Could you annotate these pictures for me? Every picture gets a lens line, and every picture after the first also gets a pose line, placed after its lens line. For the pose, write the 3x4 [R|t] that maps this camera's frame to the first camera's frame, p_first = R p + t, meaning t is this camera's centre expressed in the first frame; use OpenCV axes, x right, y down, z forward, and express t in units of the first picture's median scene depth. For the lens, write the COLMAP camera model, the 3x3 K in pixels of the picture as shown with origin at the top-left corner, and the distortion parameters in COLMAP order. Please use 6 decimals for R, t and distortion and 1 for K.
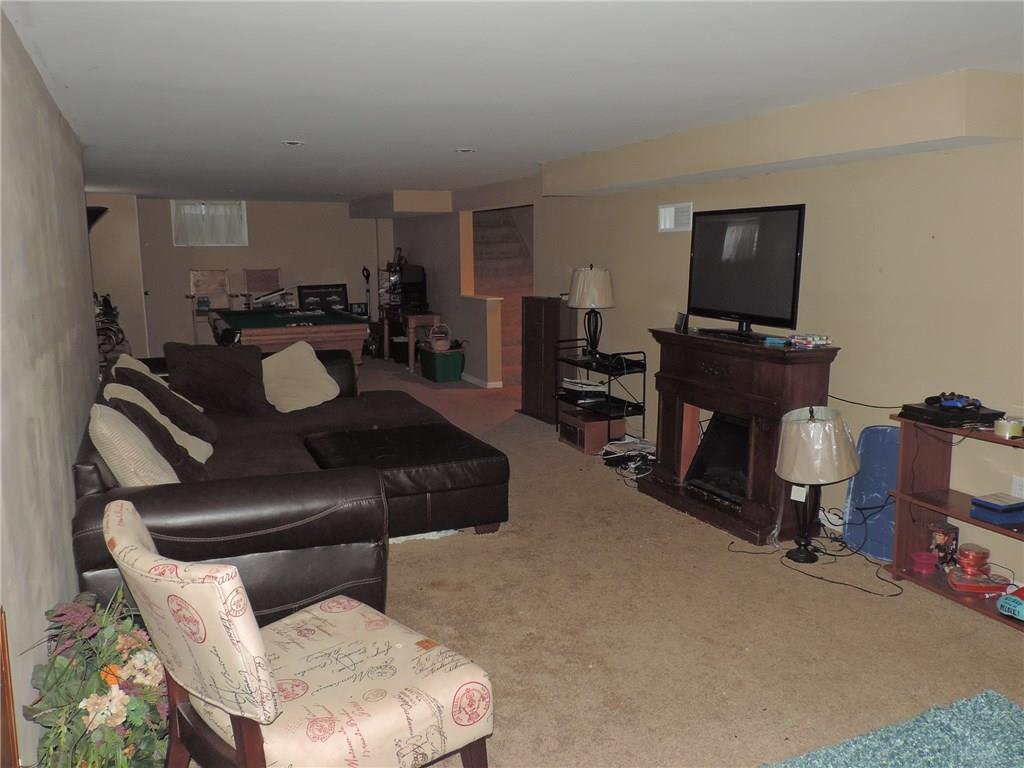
lens RADIAL K [[815.5, 0, 511.5], [0, 815.5, 386.4], [0, 0, 1]] dist [-0.007774, 0.000521]
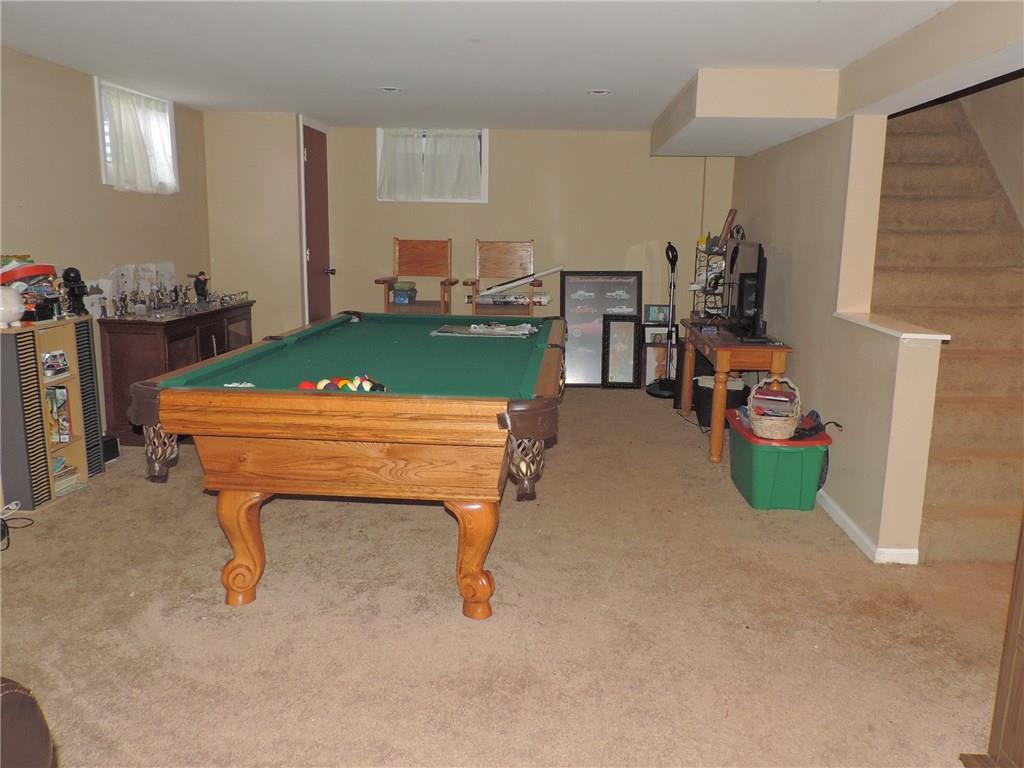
lens RADIAL K [[815.5, 0, 507.4], [0, 815.5, 383.5], [0, 0, 1]] dist [-0.007774, 0.000521]
pose [[0.887757, 0.109398, -0.447124, -0.017310], [-0.099199, 0.993993, 0.046241, -0.068688], [0.449497, 0.003303, 0.893276, 0.470785]]
